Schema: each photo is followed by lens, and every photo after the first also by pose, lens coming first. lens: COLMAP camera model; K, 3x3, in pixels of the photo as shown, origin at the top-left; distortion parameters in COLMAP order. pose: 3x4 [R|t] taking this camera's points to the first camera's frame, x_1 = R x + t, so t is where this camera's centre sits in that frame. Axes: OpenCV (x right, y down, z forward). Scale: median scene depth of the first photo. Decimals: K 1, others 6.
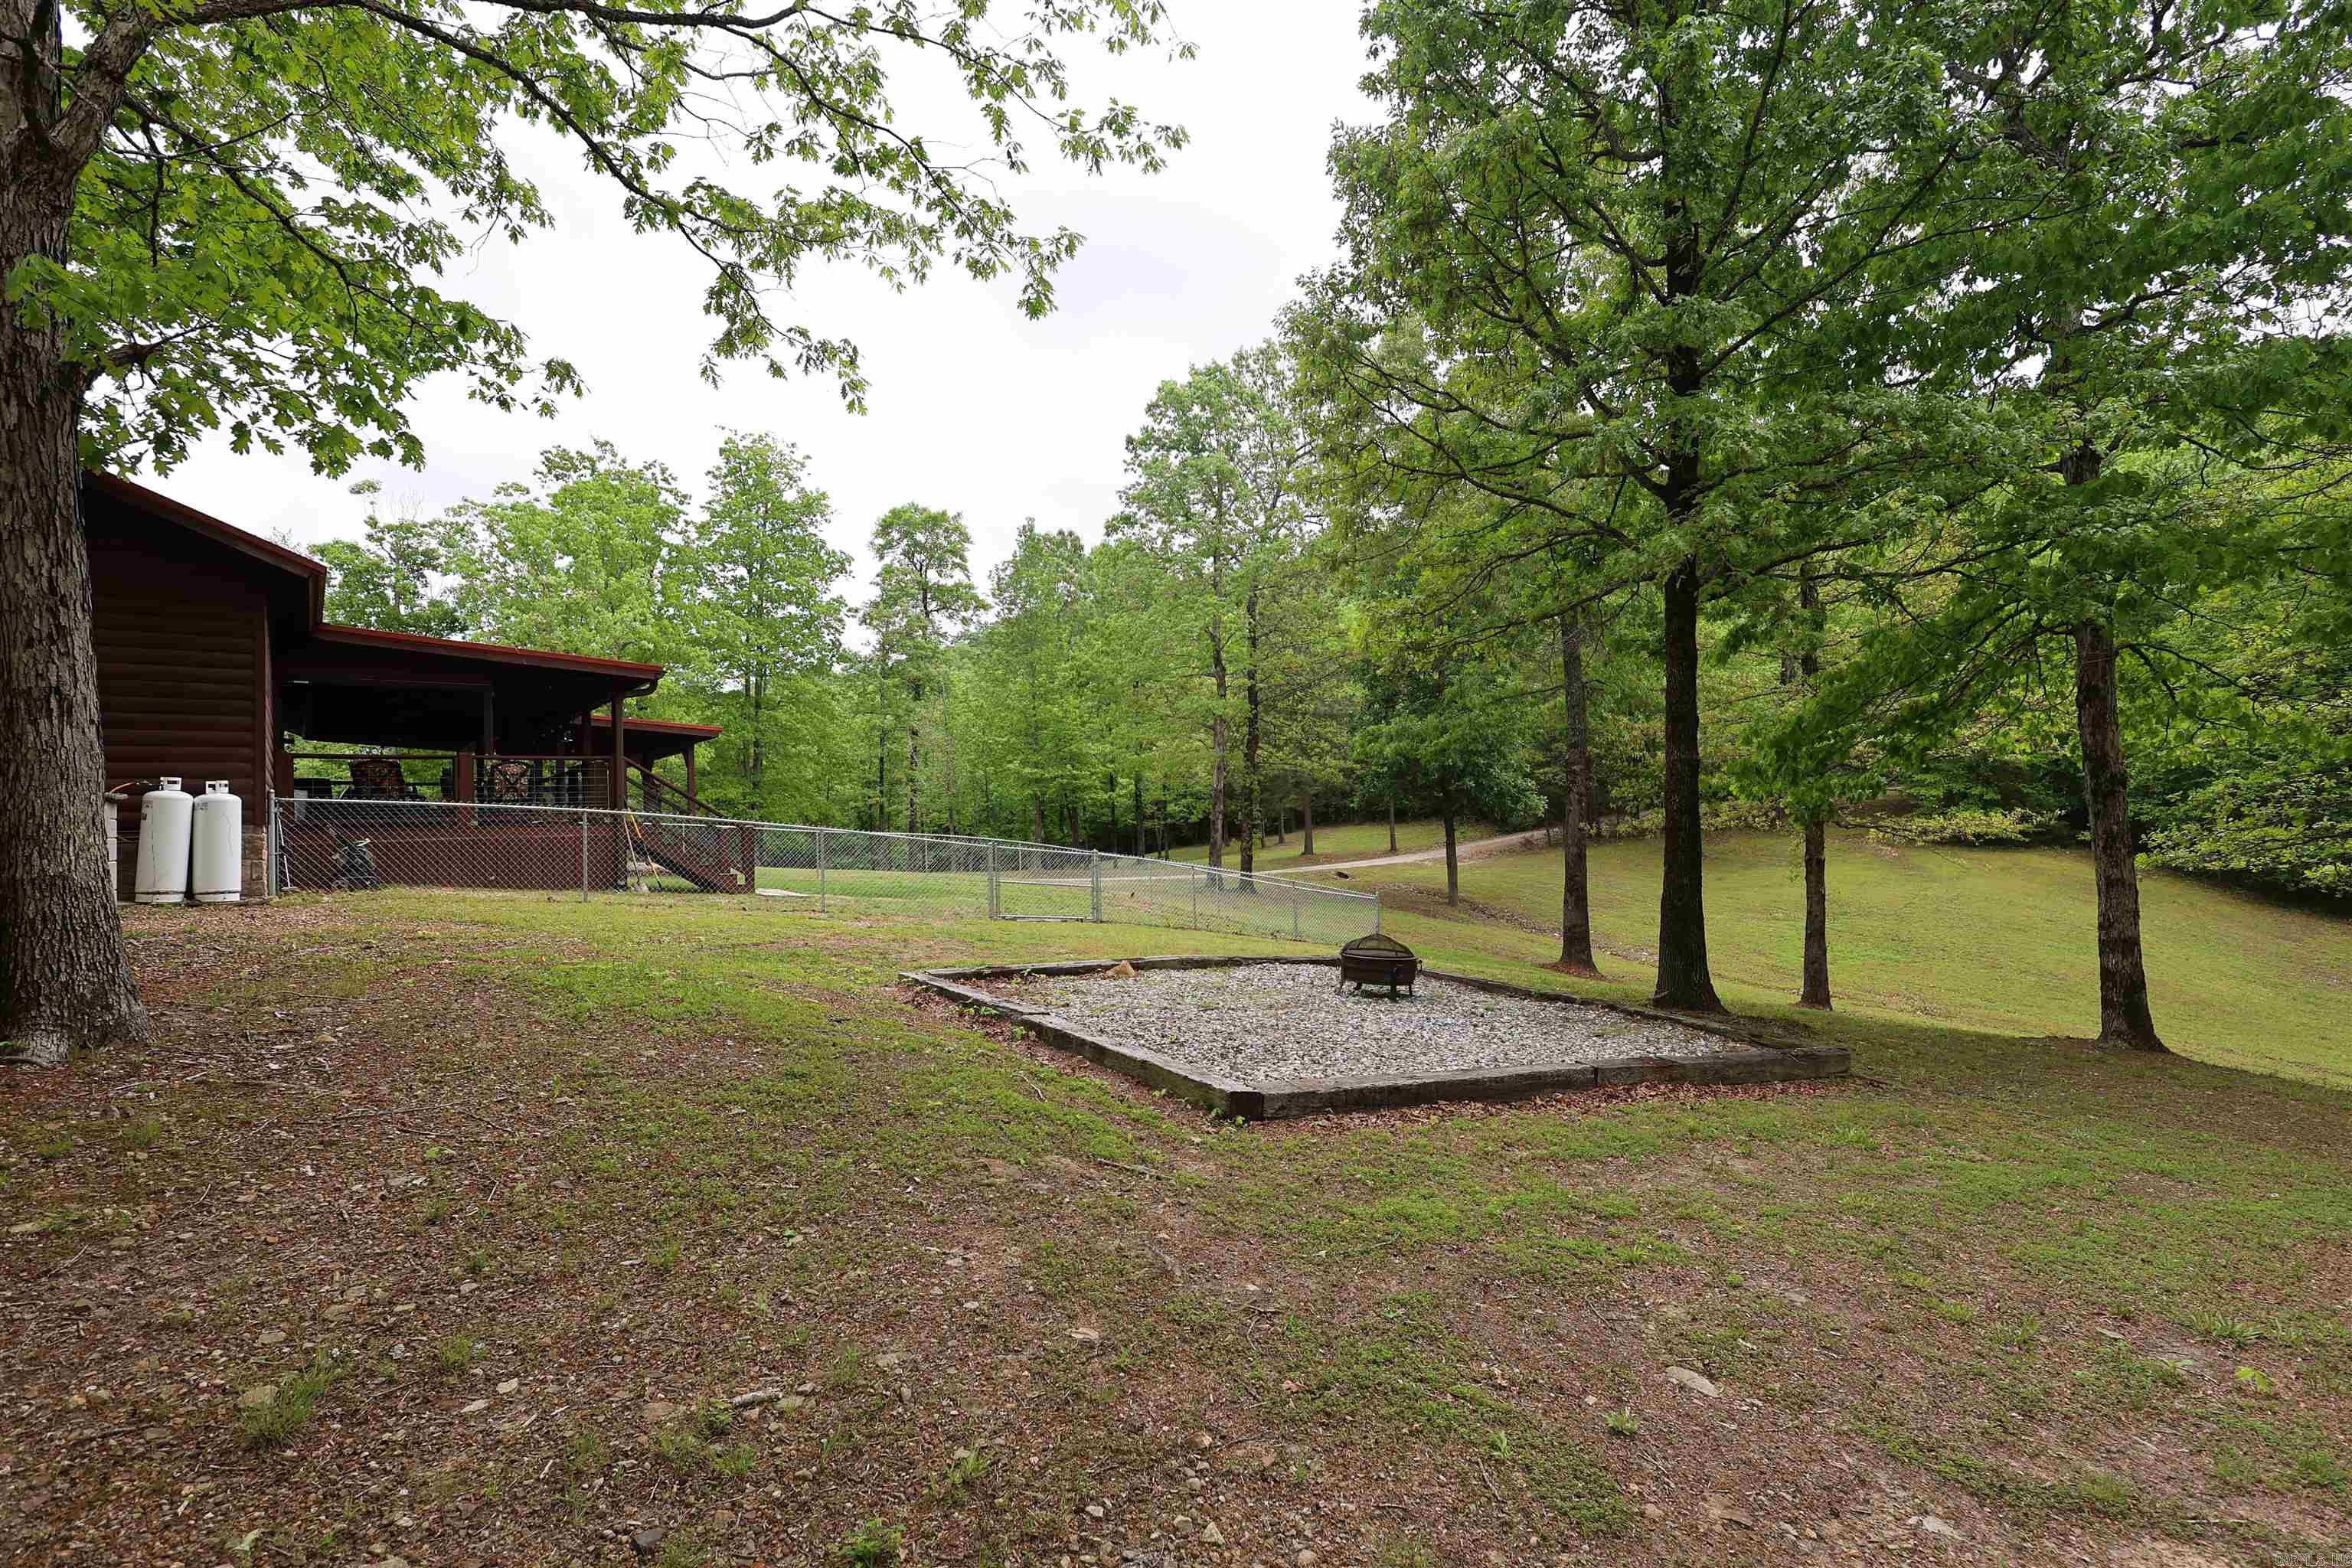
lens RADIAL K [[1125.7, 0, 1176.0], [0, 1125.7, 784.0], [0, 0, 1]] dist [0.003904, 0.000485]
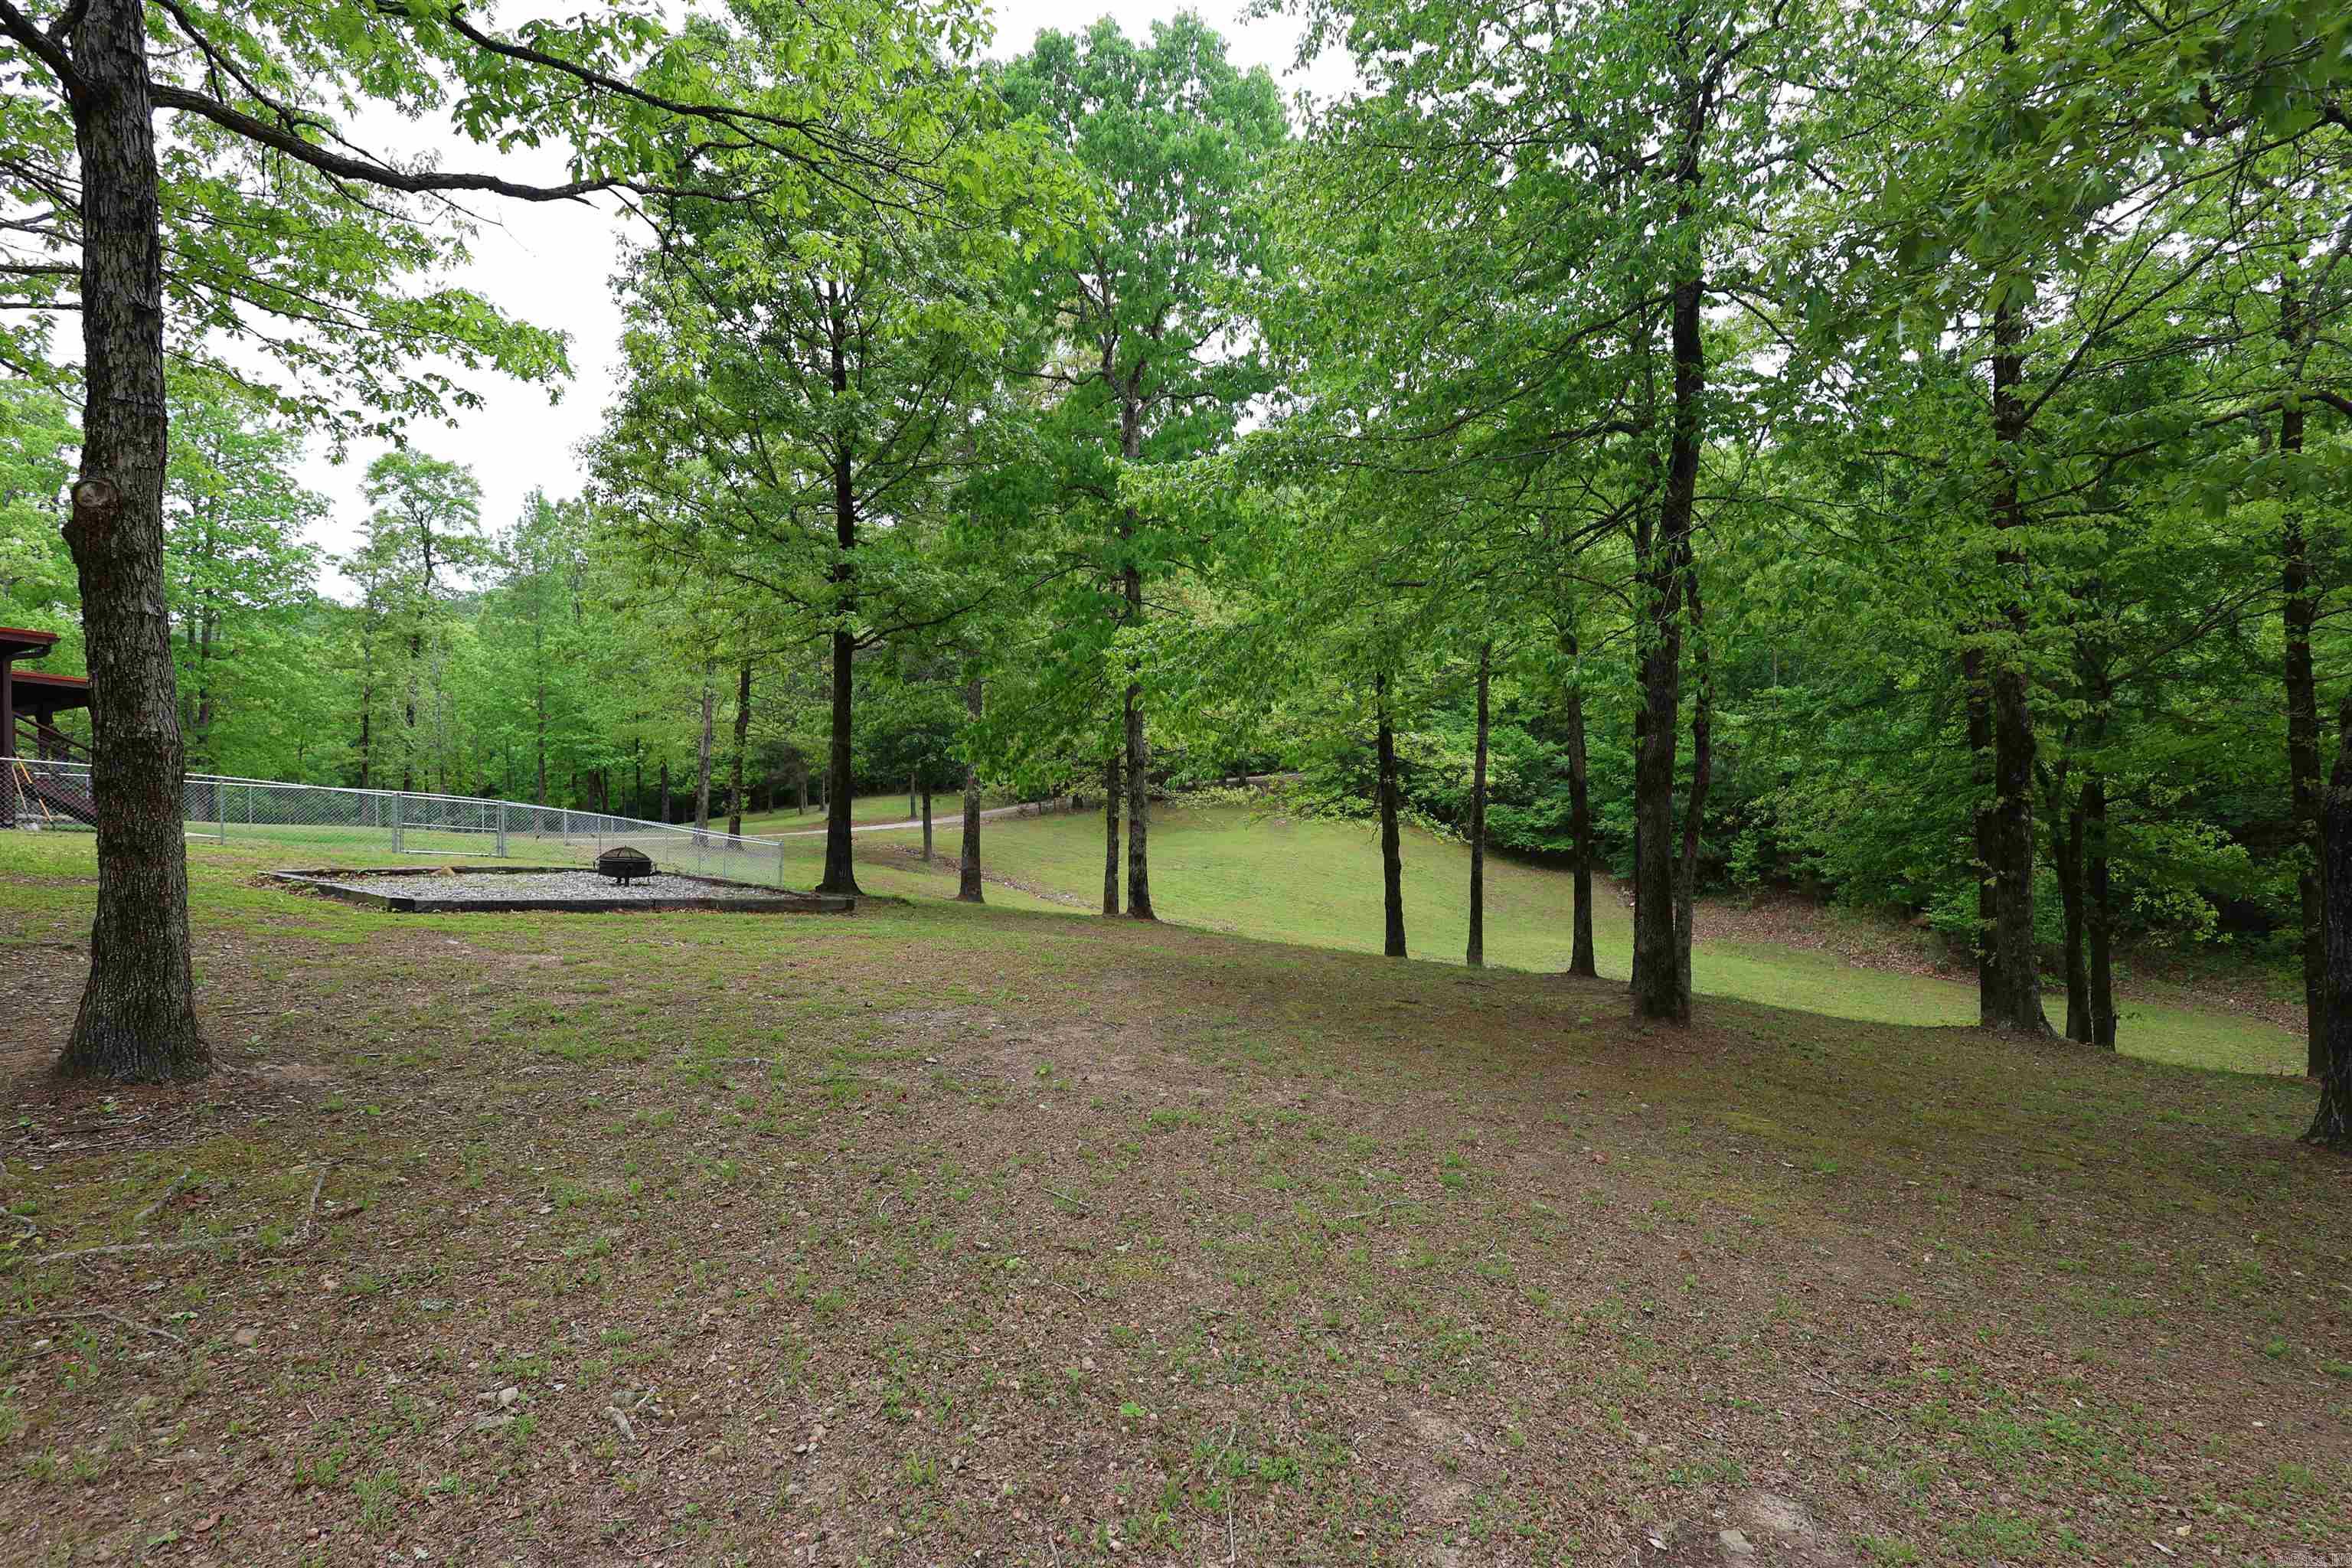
lens RADIAL K [[1125.7, 0, 1176.0], [0, 1125.7, 784.0], [0, 0, 1]] dist [0.003904, 0.000485]
pose [[0.942292, 0.019723, 0.334210, 0.067142], [-0.026973, 0.999490, 0.017066, -0.000188], [-0.333703, -0.025096, 0.942344, -0.131085]]
